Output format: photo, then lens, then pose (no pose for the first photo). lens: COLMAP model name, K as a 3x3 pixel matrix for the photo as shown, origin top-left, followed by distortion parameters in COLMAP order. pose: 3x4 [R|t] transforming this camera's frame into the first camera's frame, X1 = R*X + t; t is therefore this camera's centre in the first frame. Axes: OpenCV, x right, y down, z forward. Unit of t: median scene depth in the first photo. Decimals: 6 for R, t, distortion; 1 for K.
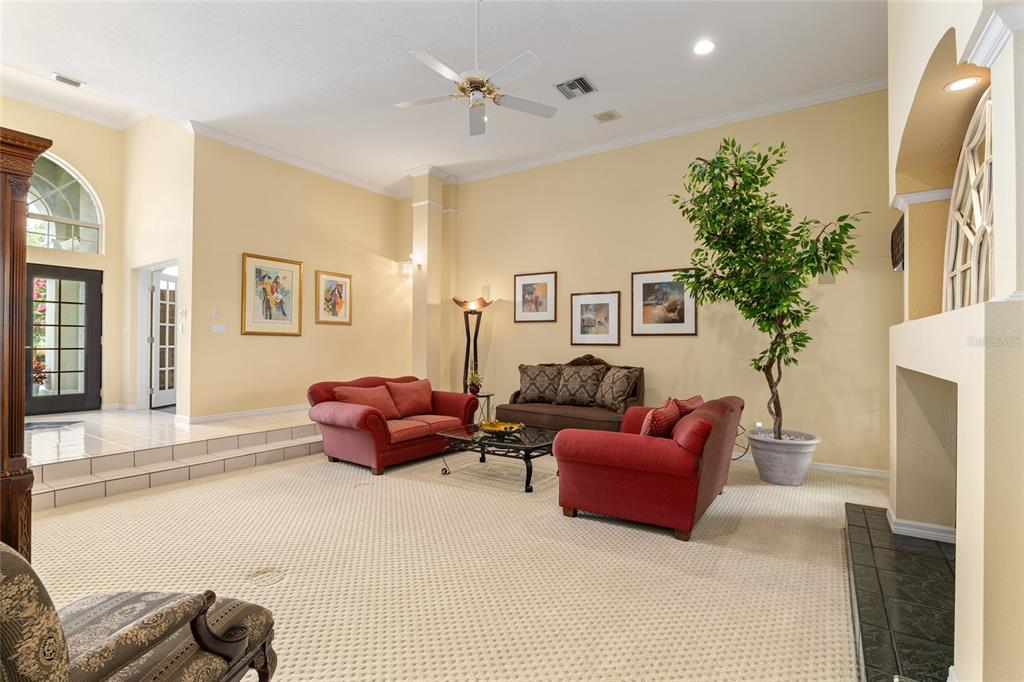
lens RADIAL K [[484.4, 0, 512.3], [0, 484.4, 341.8], [0, 0, 1]] dist [-0.016747, 0.001112]
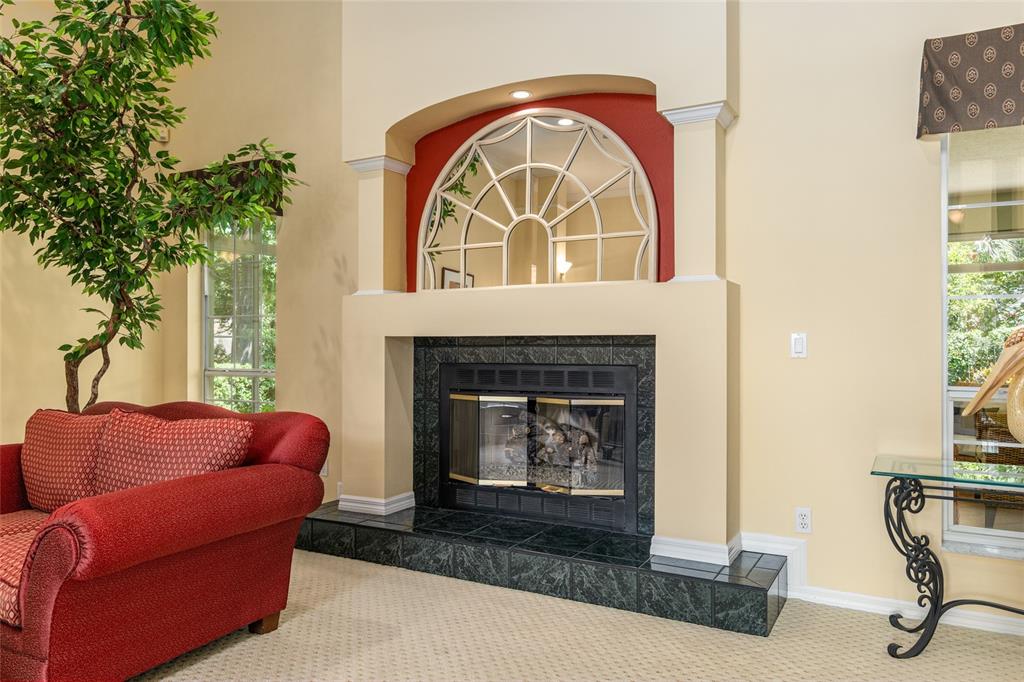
lens RADIAL K [[724.4, 0, 507.4], [0, 724.4, 340.6], [0, 0, 1]] dist [0.008014, 0.002157]
pose [[-0.087308, 0.006350, 0.996161, -0.283170], [-0.001108, 0.999978, -0.006471, 0.031514], [-0.996181, -0.001668, -0.087299, 0.400244]]
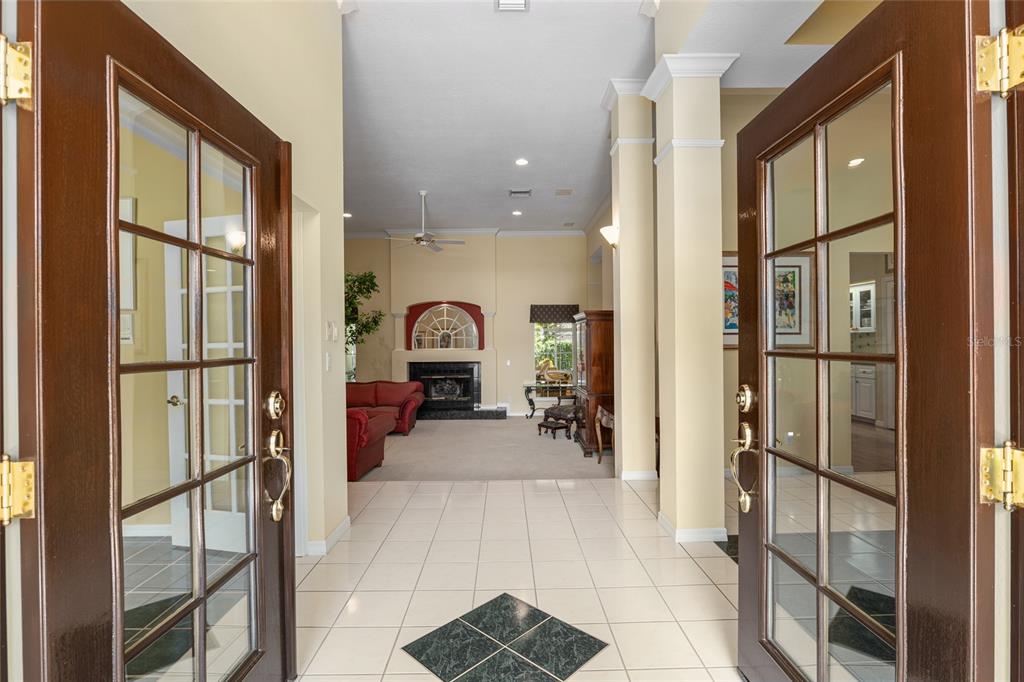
lens RADIAL K [[484.4, 0, 507.6], [0, 484.4, 342.3], [0, 0, 1]] dist [-0.016747, 0.001112]
pose [[-0.557533, 0.001014, 0.830154, -1.150199], [0.006290, 0.999976, 0.003003, -0.043622], [-0.830131, 0.006896, -0.557526, 1.066286]]
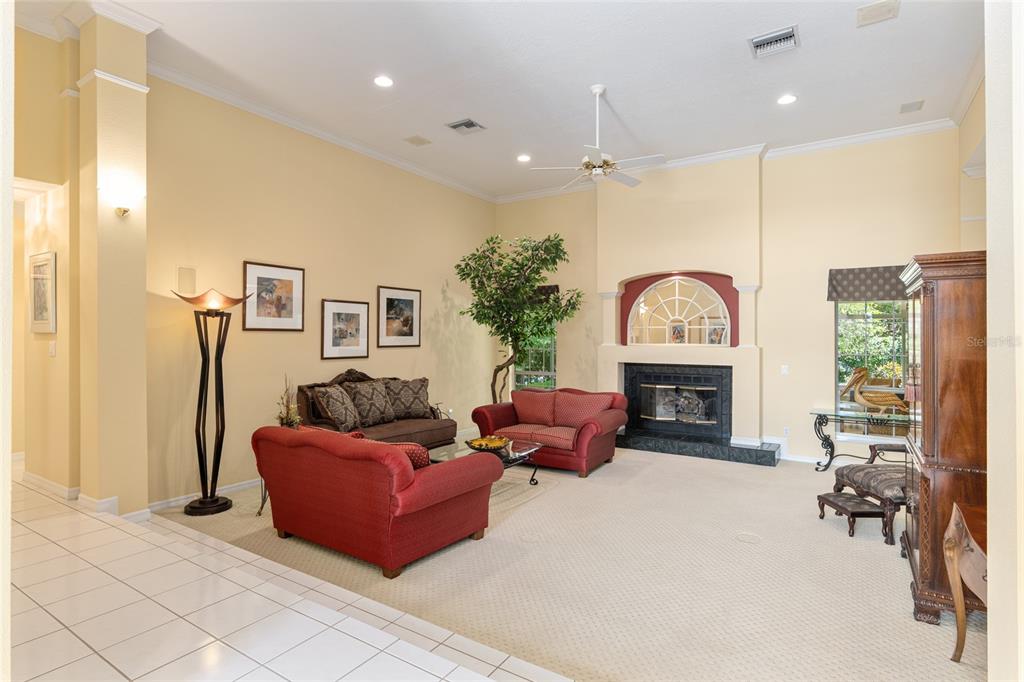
lens RADIAL K [[527.1, 0, 508.9], [0, 527.1, 334.6], [0, 0, 1]] dist [0.003093, 0.000348]
pose [[-0.013910, 0.000878, 0.999903, -0.840190], [-0.001073, 0.999999, -0.000893, -0.038171], [-0.999903, -0.001085, -0.013909, 0.718084]]
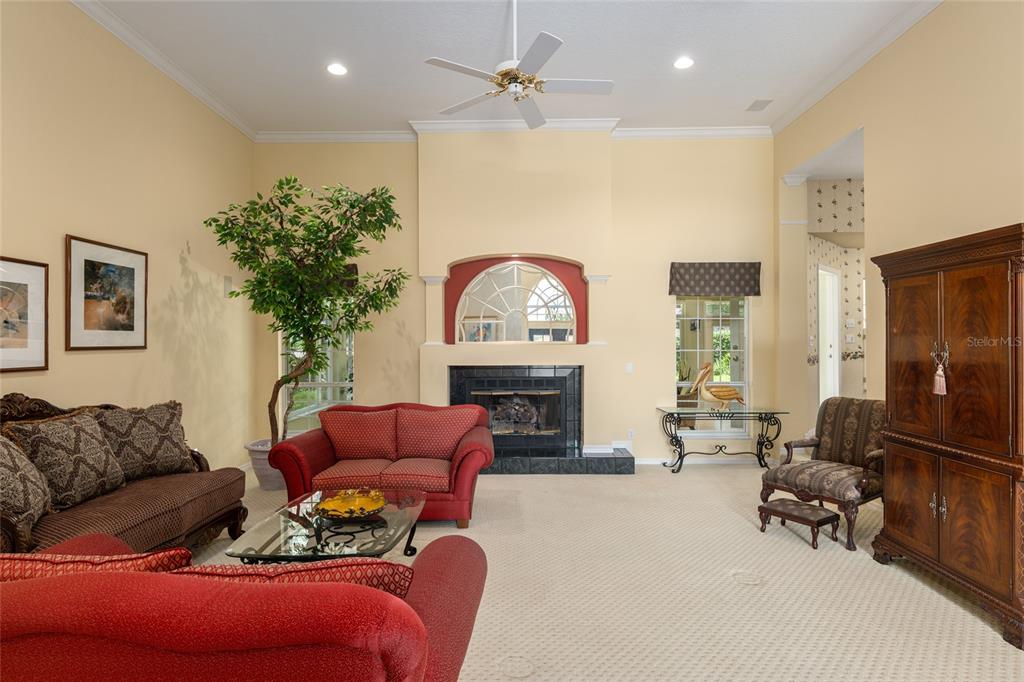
lens RADIAL K [[546.7, 0, 514.7], [0, 546.7, 342.5], [0, 0, 1]] dist [0.003499, 0.000218]
pose [[-0.547283, -0.003341, 0.836941, -0.527455], [0.002880, 0.999979, 0.005875, -0.023183], [-0.836942, 0.005625, -0.547262, 0.889204]]
